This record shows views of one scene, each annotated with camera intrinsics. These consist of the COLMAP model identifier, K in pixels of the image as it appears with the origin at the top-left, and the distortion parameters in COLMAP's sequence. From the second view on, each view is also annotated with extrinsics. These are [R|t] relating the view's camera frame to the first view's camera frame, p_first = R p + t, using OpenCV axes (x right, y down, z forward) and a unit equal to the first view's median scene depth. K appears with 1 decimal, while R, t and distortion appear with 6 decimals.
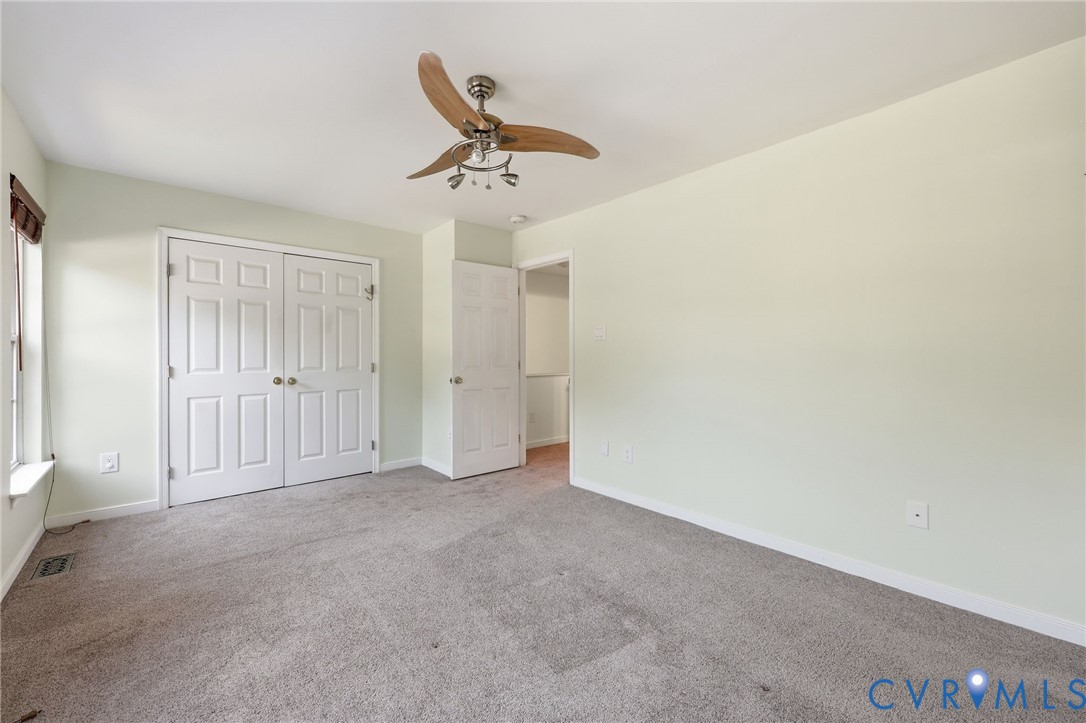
lens RADIAL K [[438.5, 0, 542.9], [0, 438.5, 357.1], [0, 0, 1]] dist [0.000417, 0.000050]
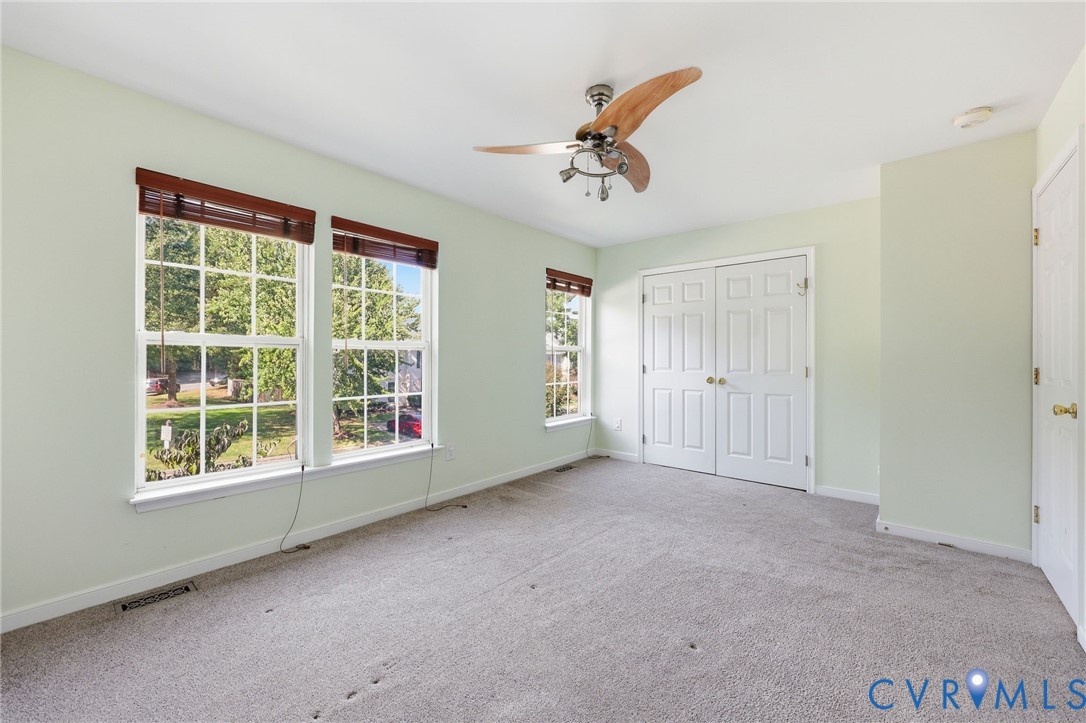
lens RADIAL K [[451.7, 0, 543.0], [0, 451.7, 361.5], [0, 0, 1]] dist [0.000589, 0.000076]
pose [[0.128456, 0.007079, -0.991690, 0.529415], [-0.007146, 0.999955, 0.006213, 0.001345], [0.991689, 0.006288, 0.128501, 0.435454]]
